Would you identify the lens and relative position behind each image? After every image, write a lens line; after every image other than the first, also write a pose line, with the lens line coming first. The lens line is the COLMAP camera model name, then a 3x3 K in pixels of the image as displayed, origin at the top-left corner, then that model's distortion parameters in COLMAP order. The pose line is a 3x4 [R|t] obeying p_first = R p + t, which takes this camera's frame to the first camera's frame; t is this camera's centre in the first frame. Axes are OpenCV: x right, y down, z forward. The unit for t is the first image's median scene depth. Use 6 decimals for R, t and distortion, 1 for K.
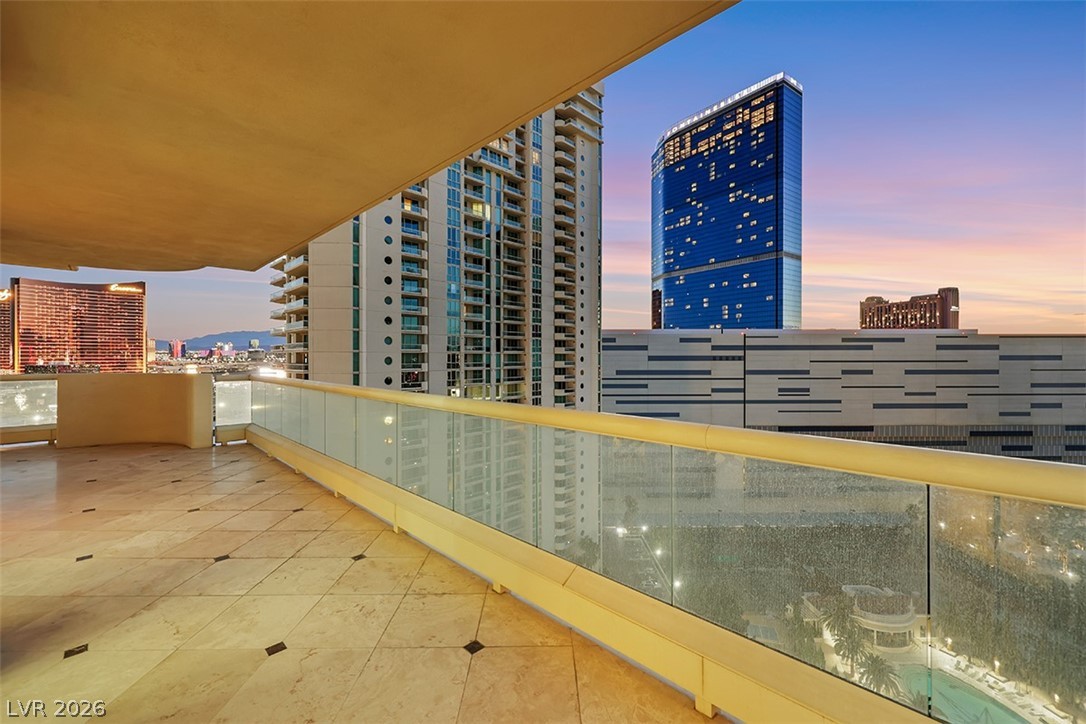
lens RADIAL K [[433.0, 0, 541.5], [0, 433.0, 357.3], [0, 0, 1]] dist [0.001451, -0.000118]
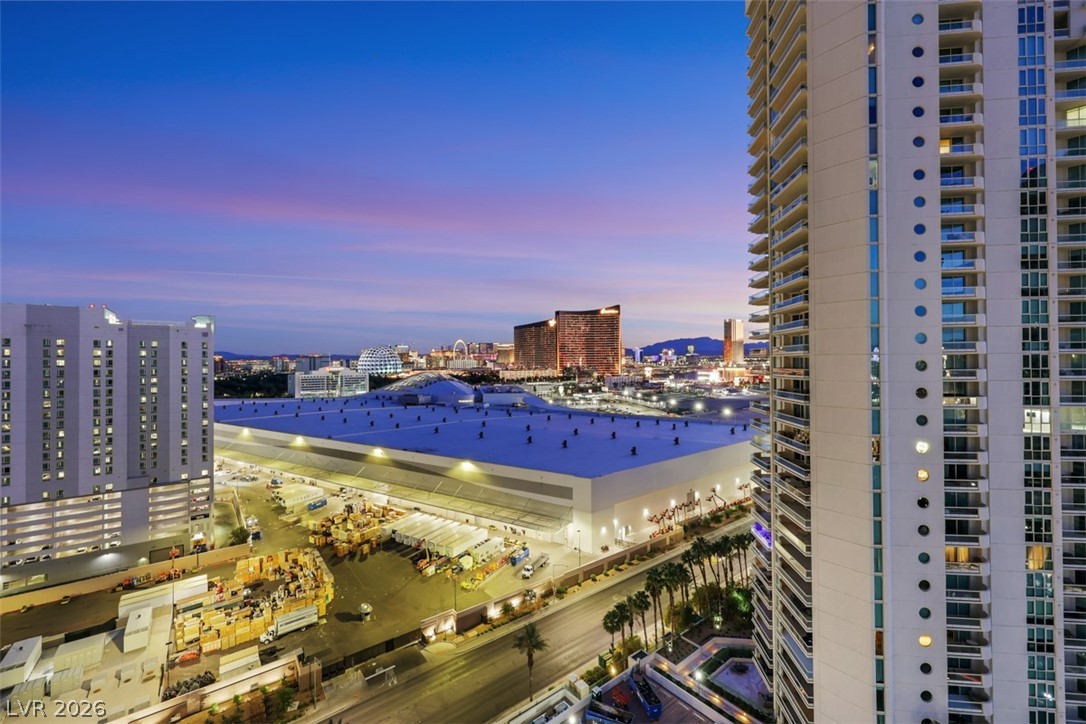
lens RADIAL K [[437.4, 0, 543.8], [0, 437.4, 358.3], [0, 0, 1]] dist [-0.000696, -0.000047]
pose [[0.611509, -0.009444, -0.791181, -0.136293], [0.004257, 0.999954, -0.008646, -0.000615], [0.791226, 0.001919, 0.611521, 0.033234]]
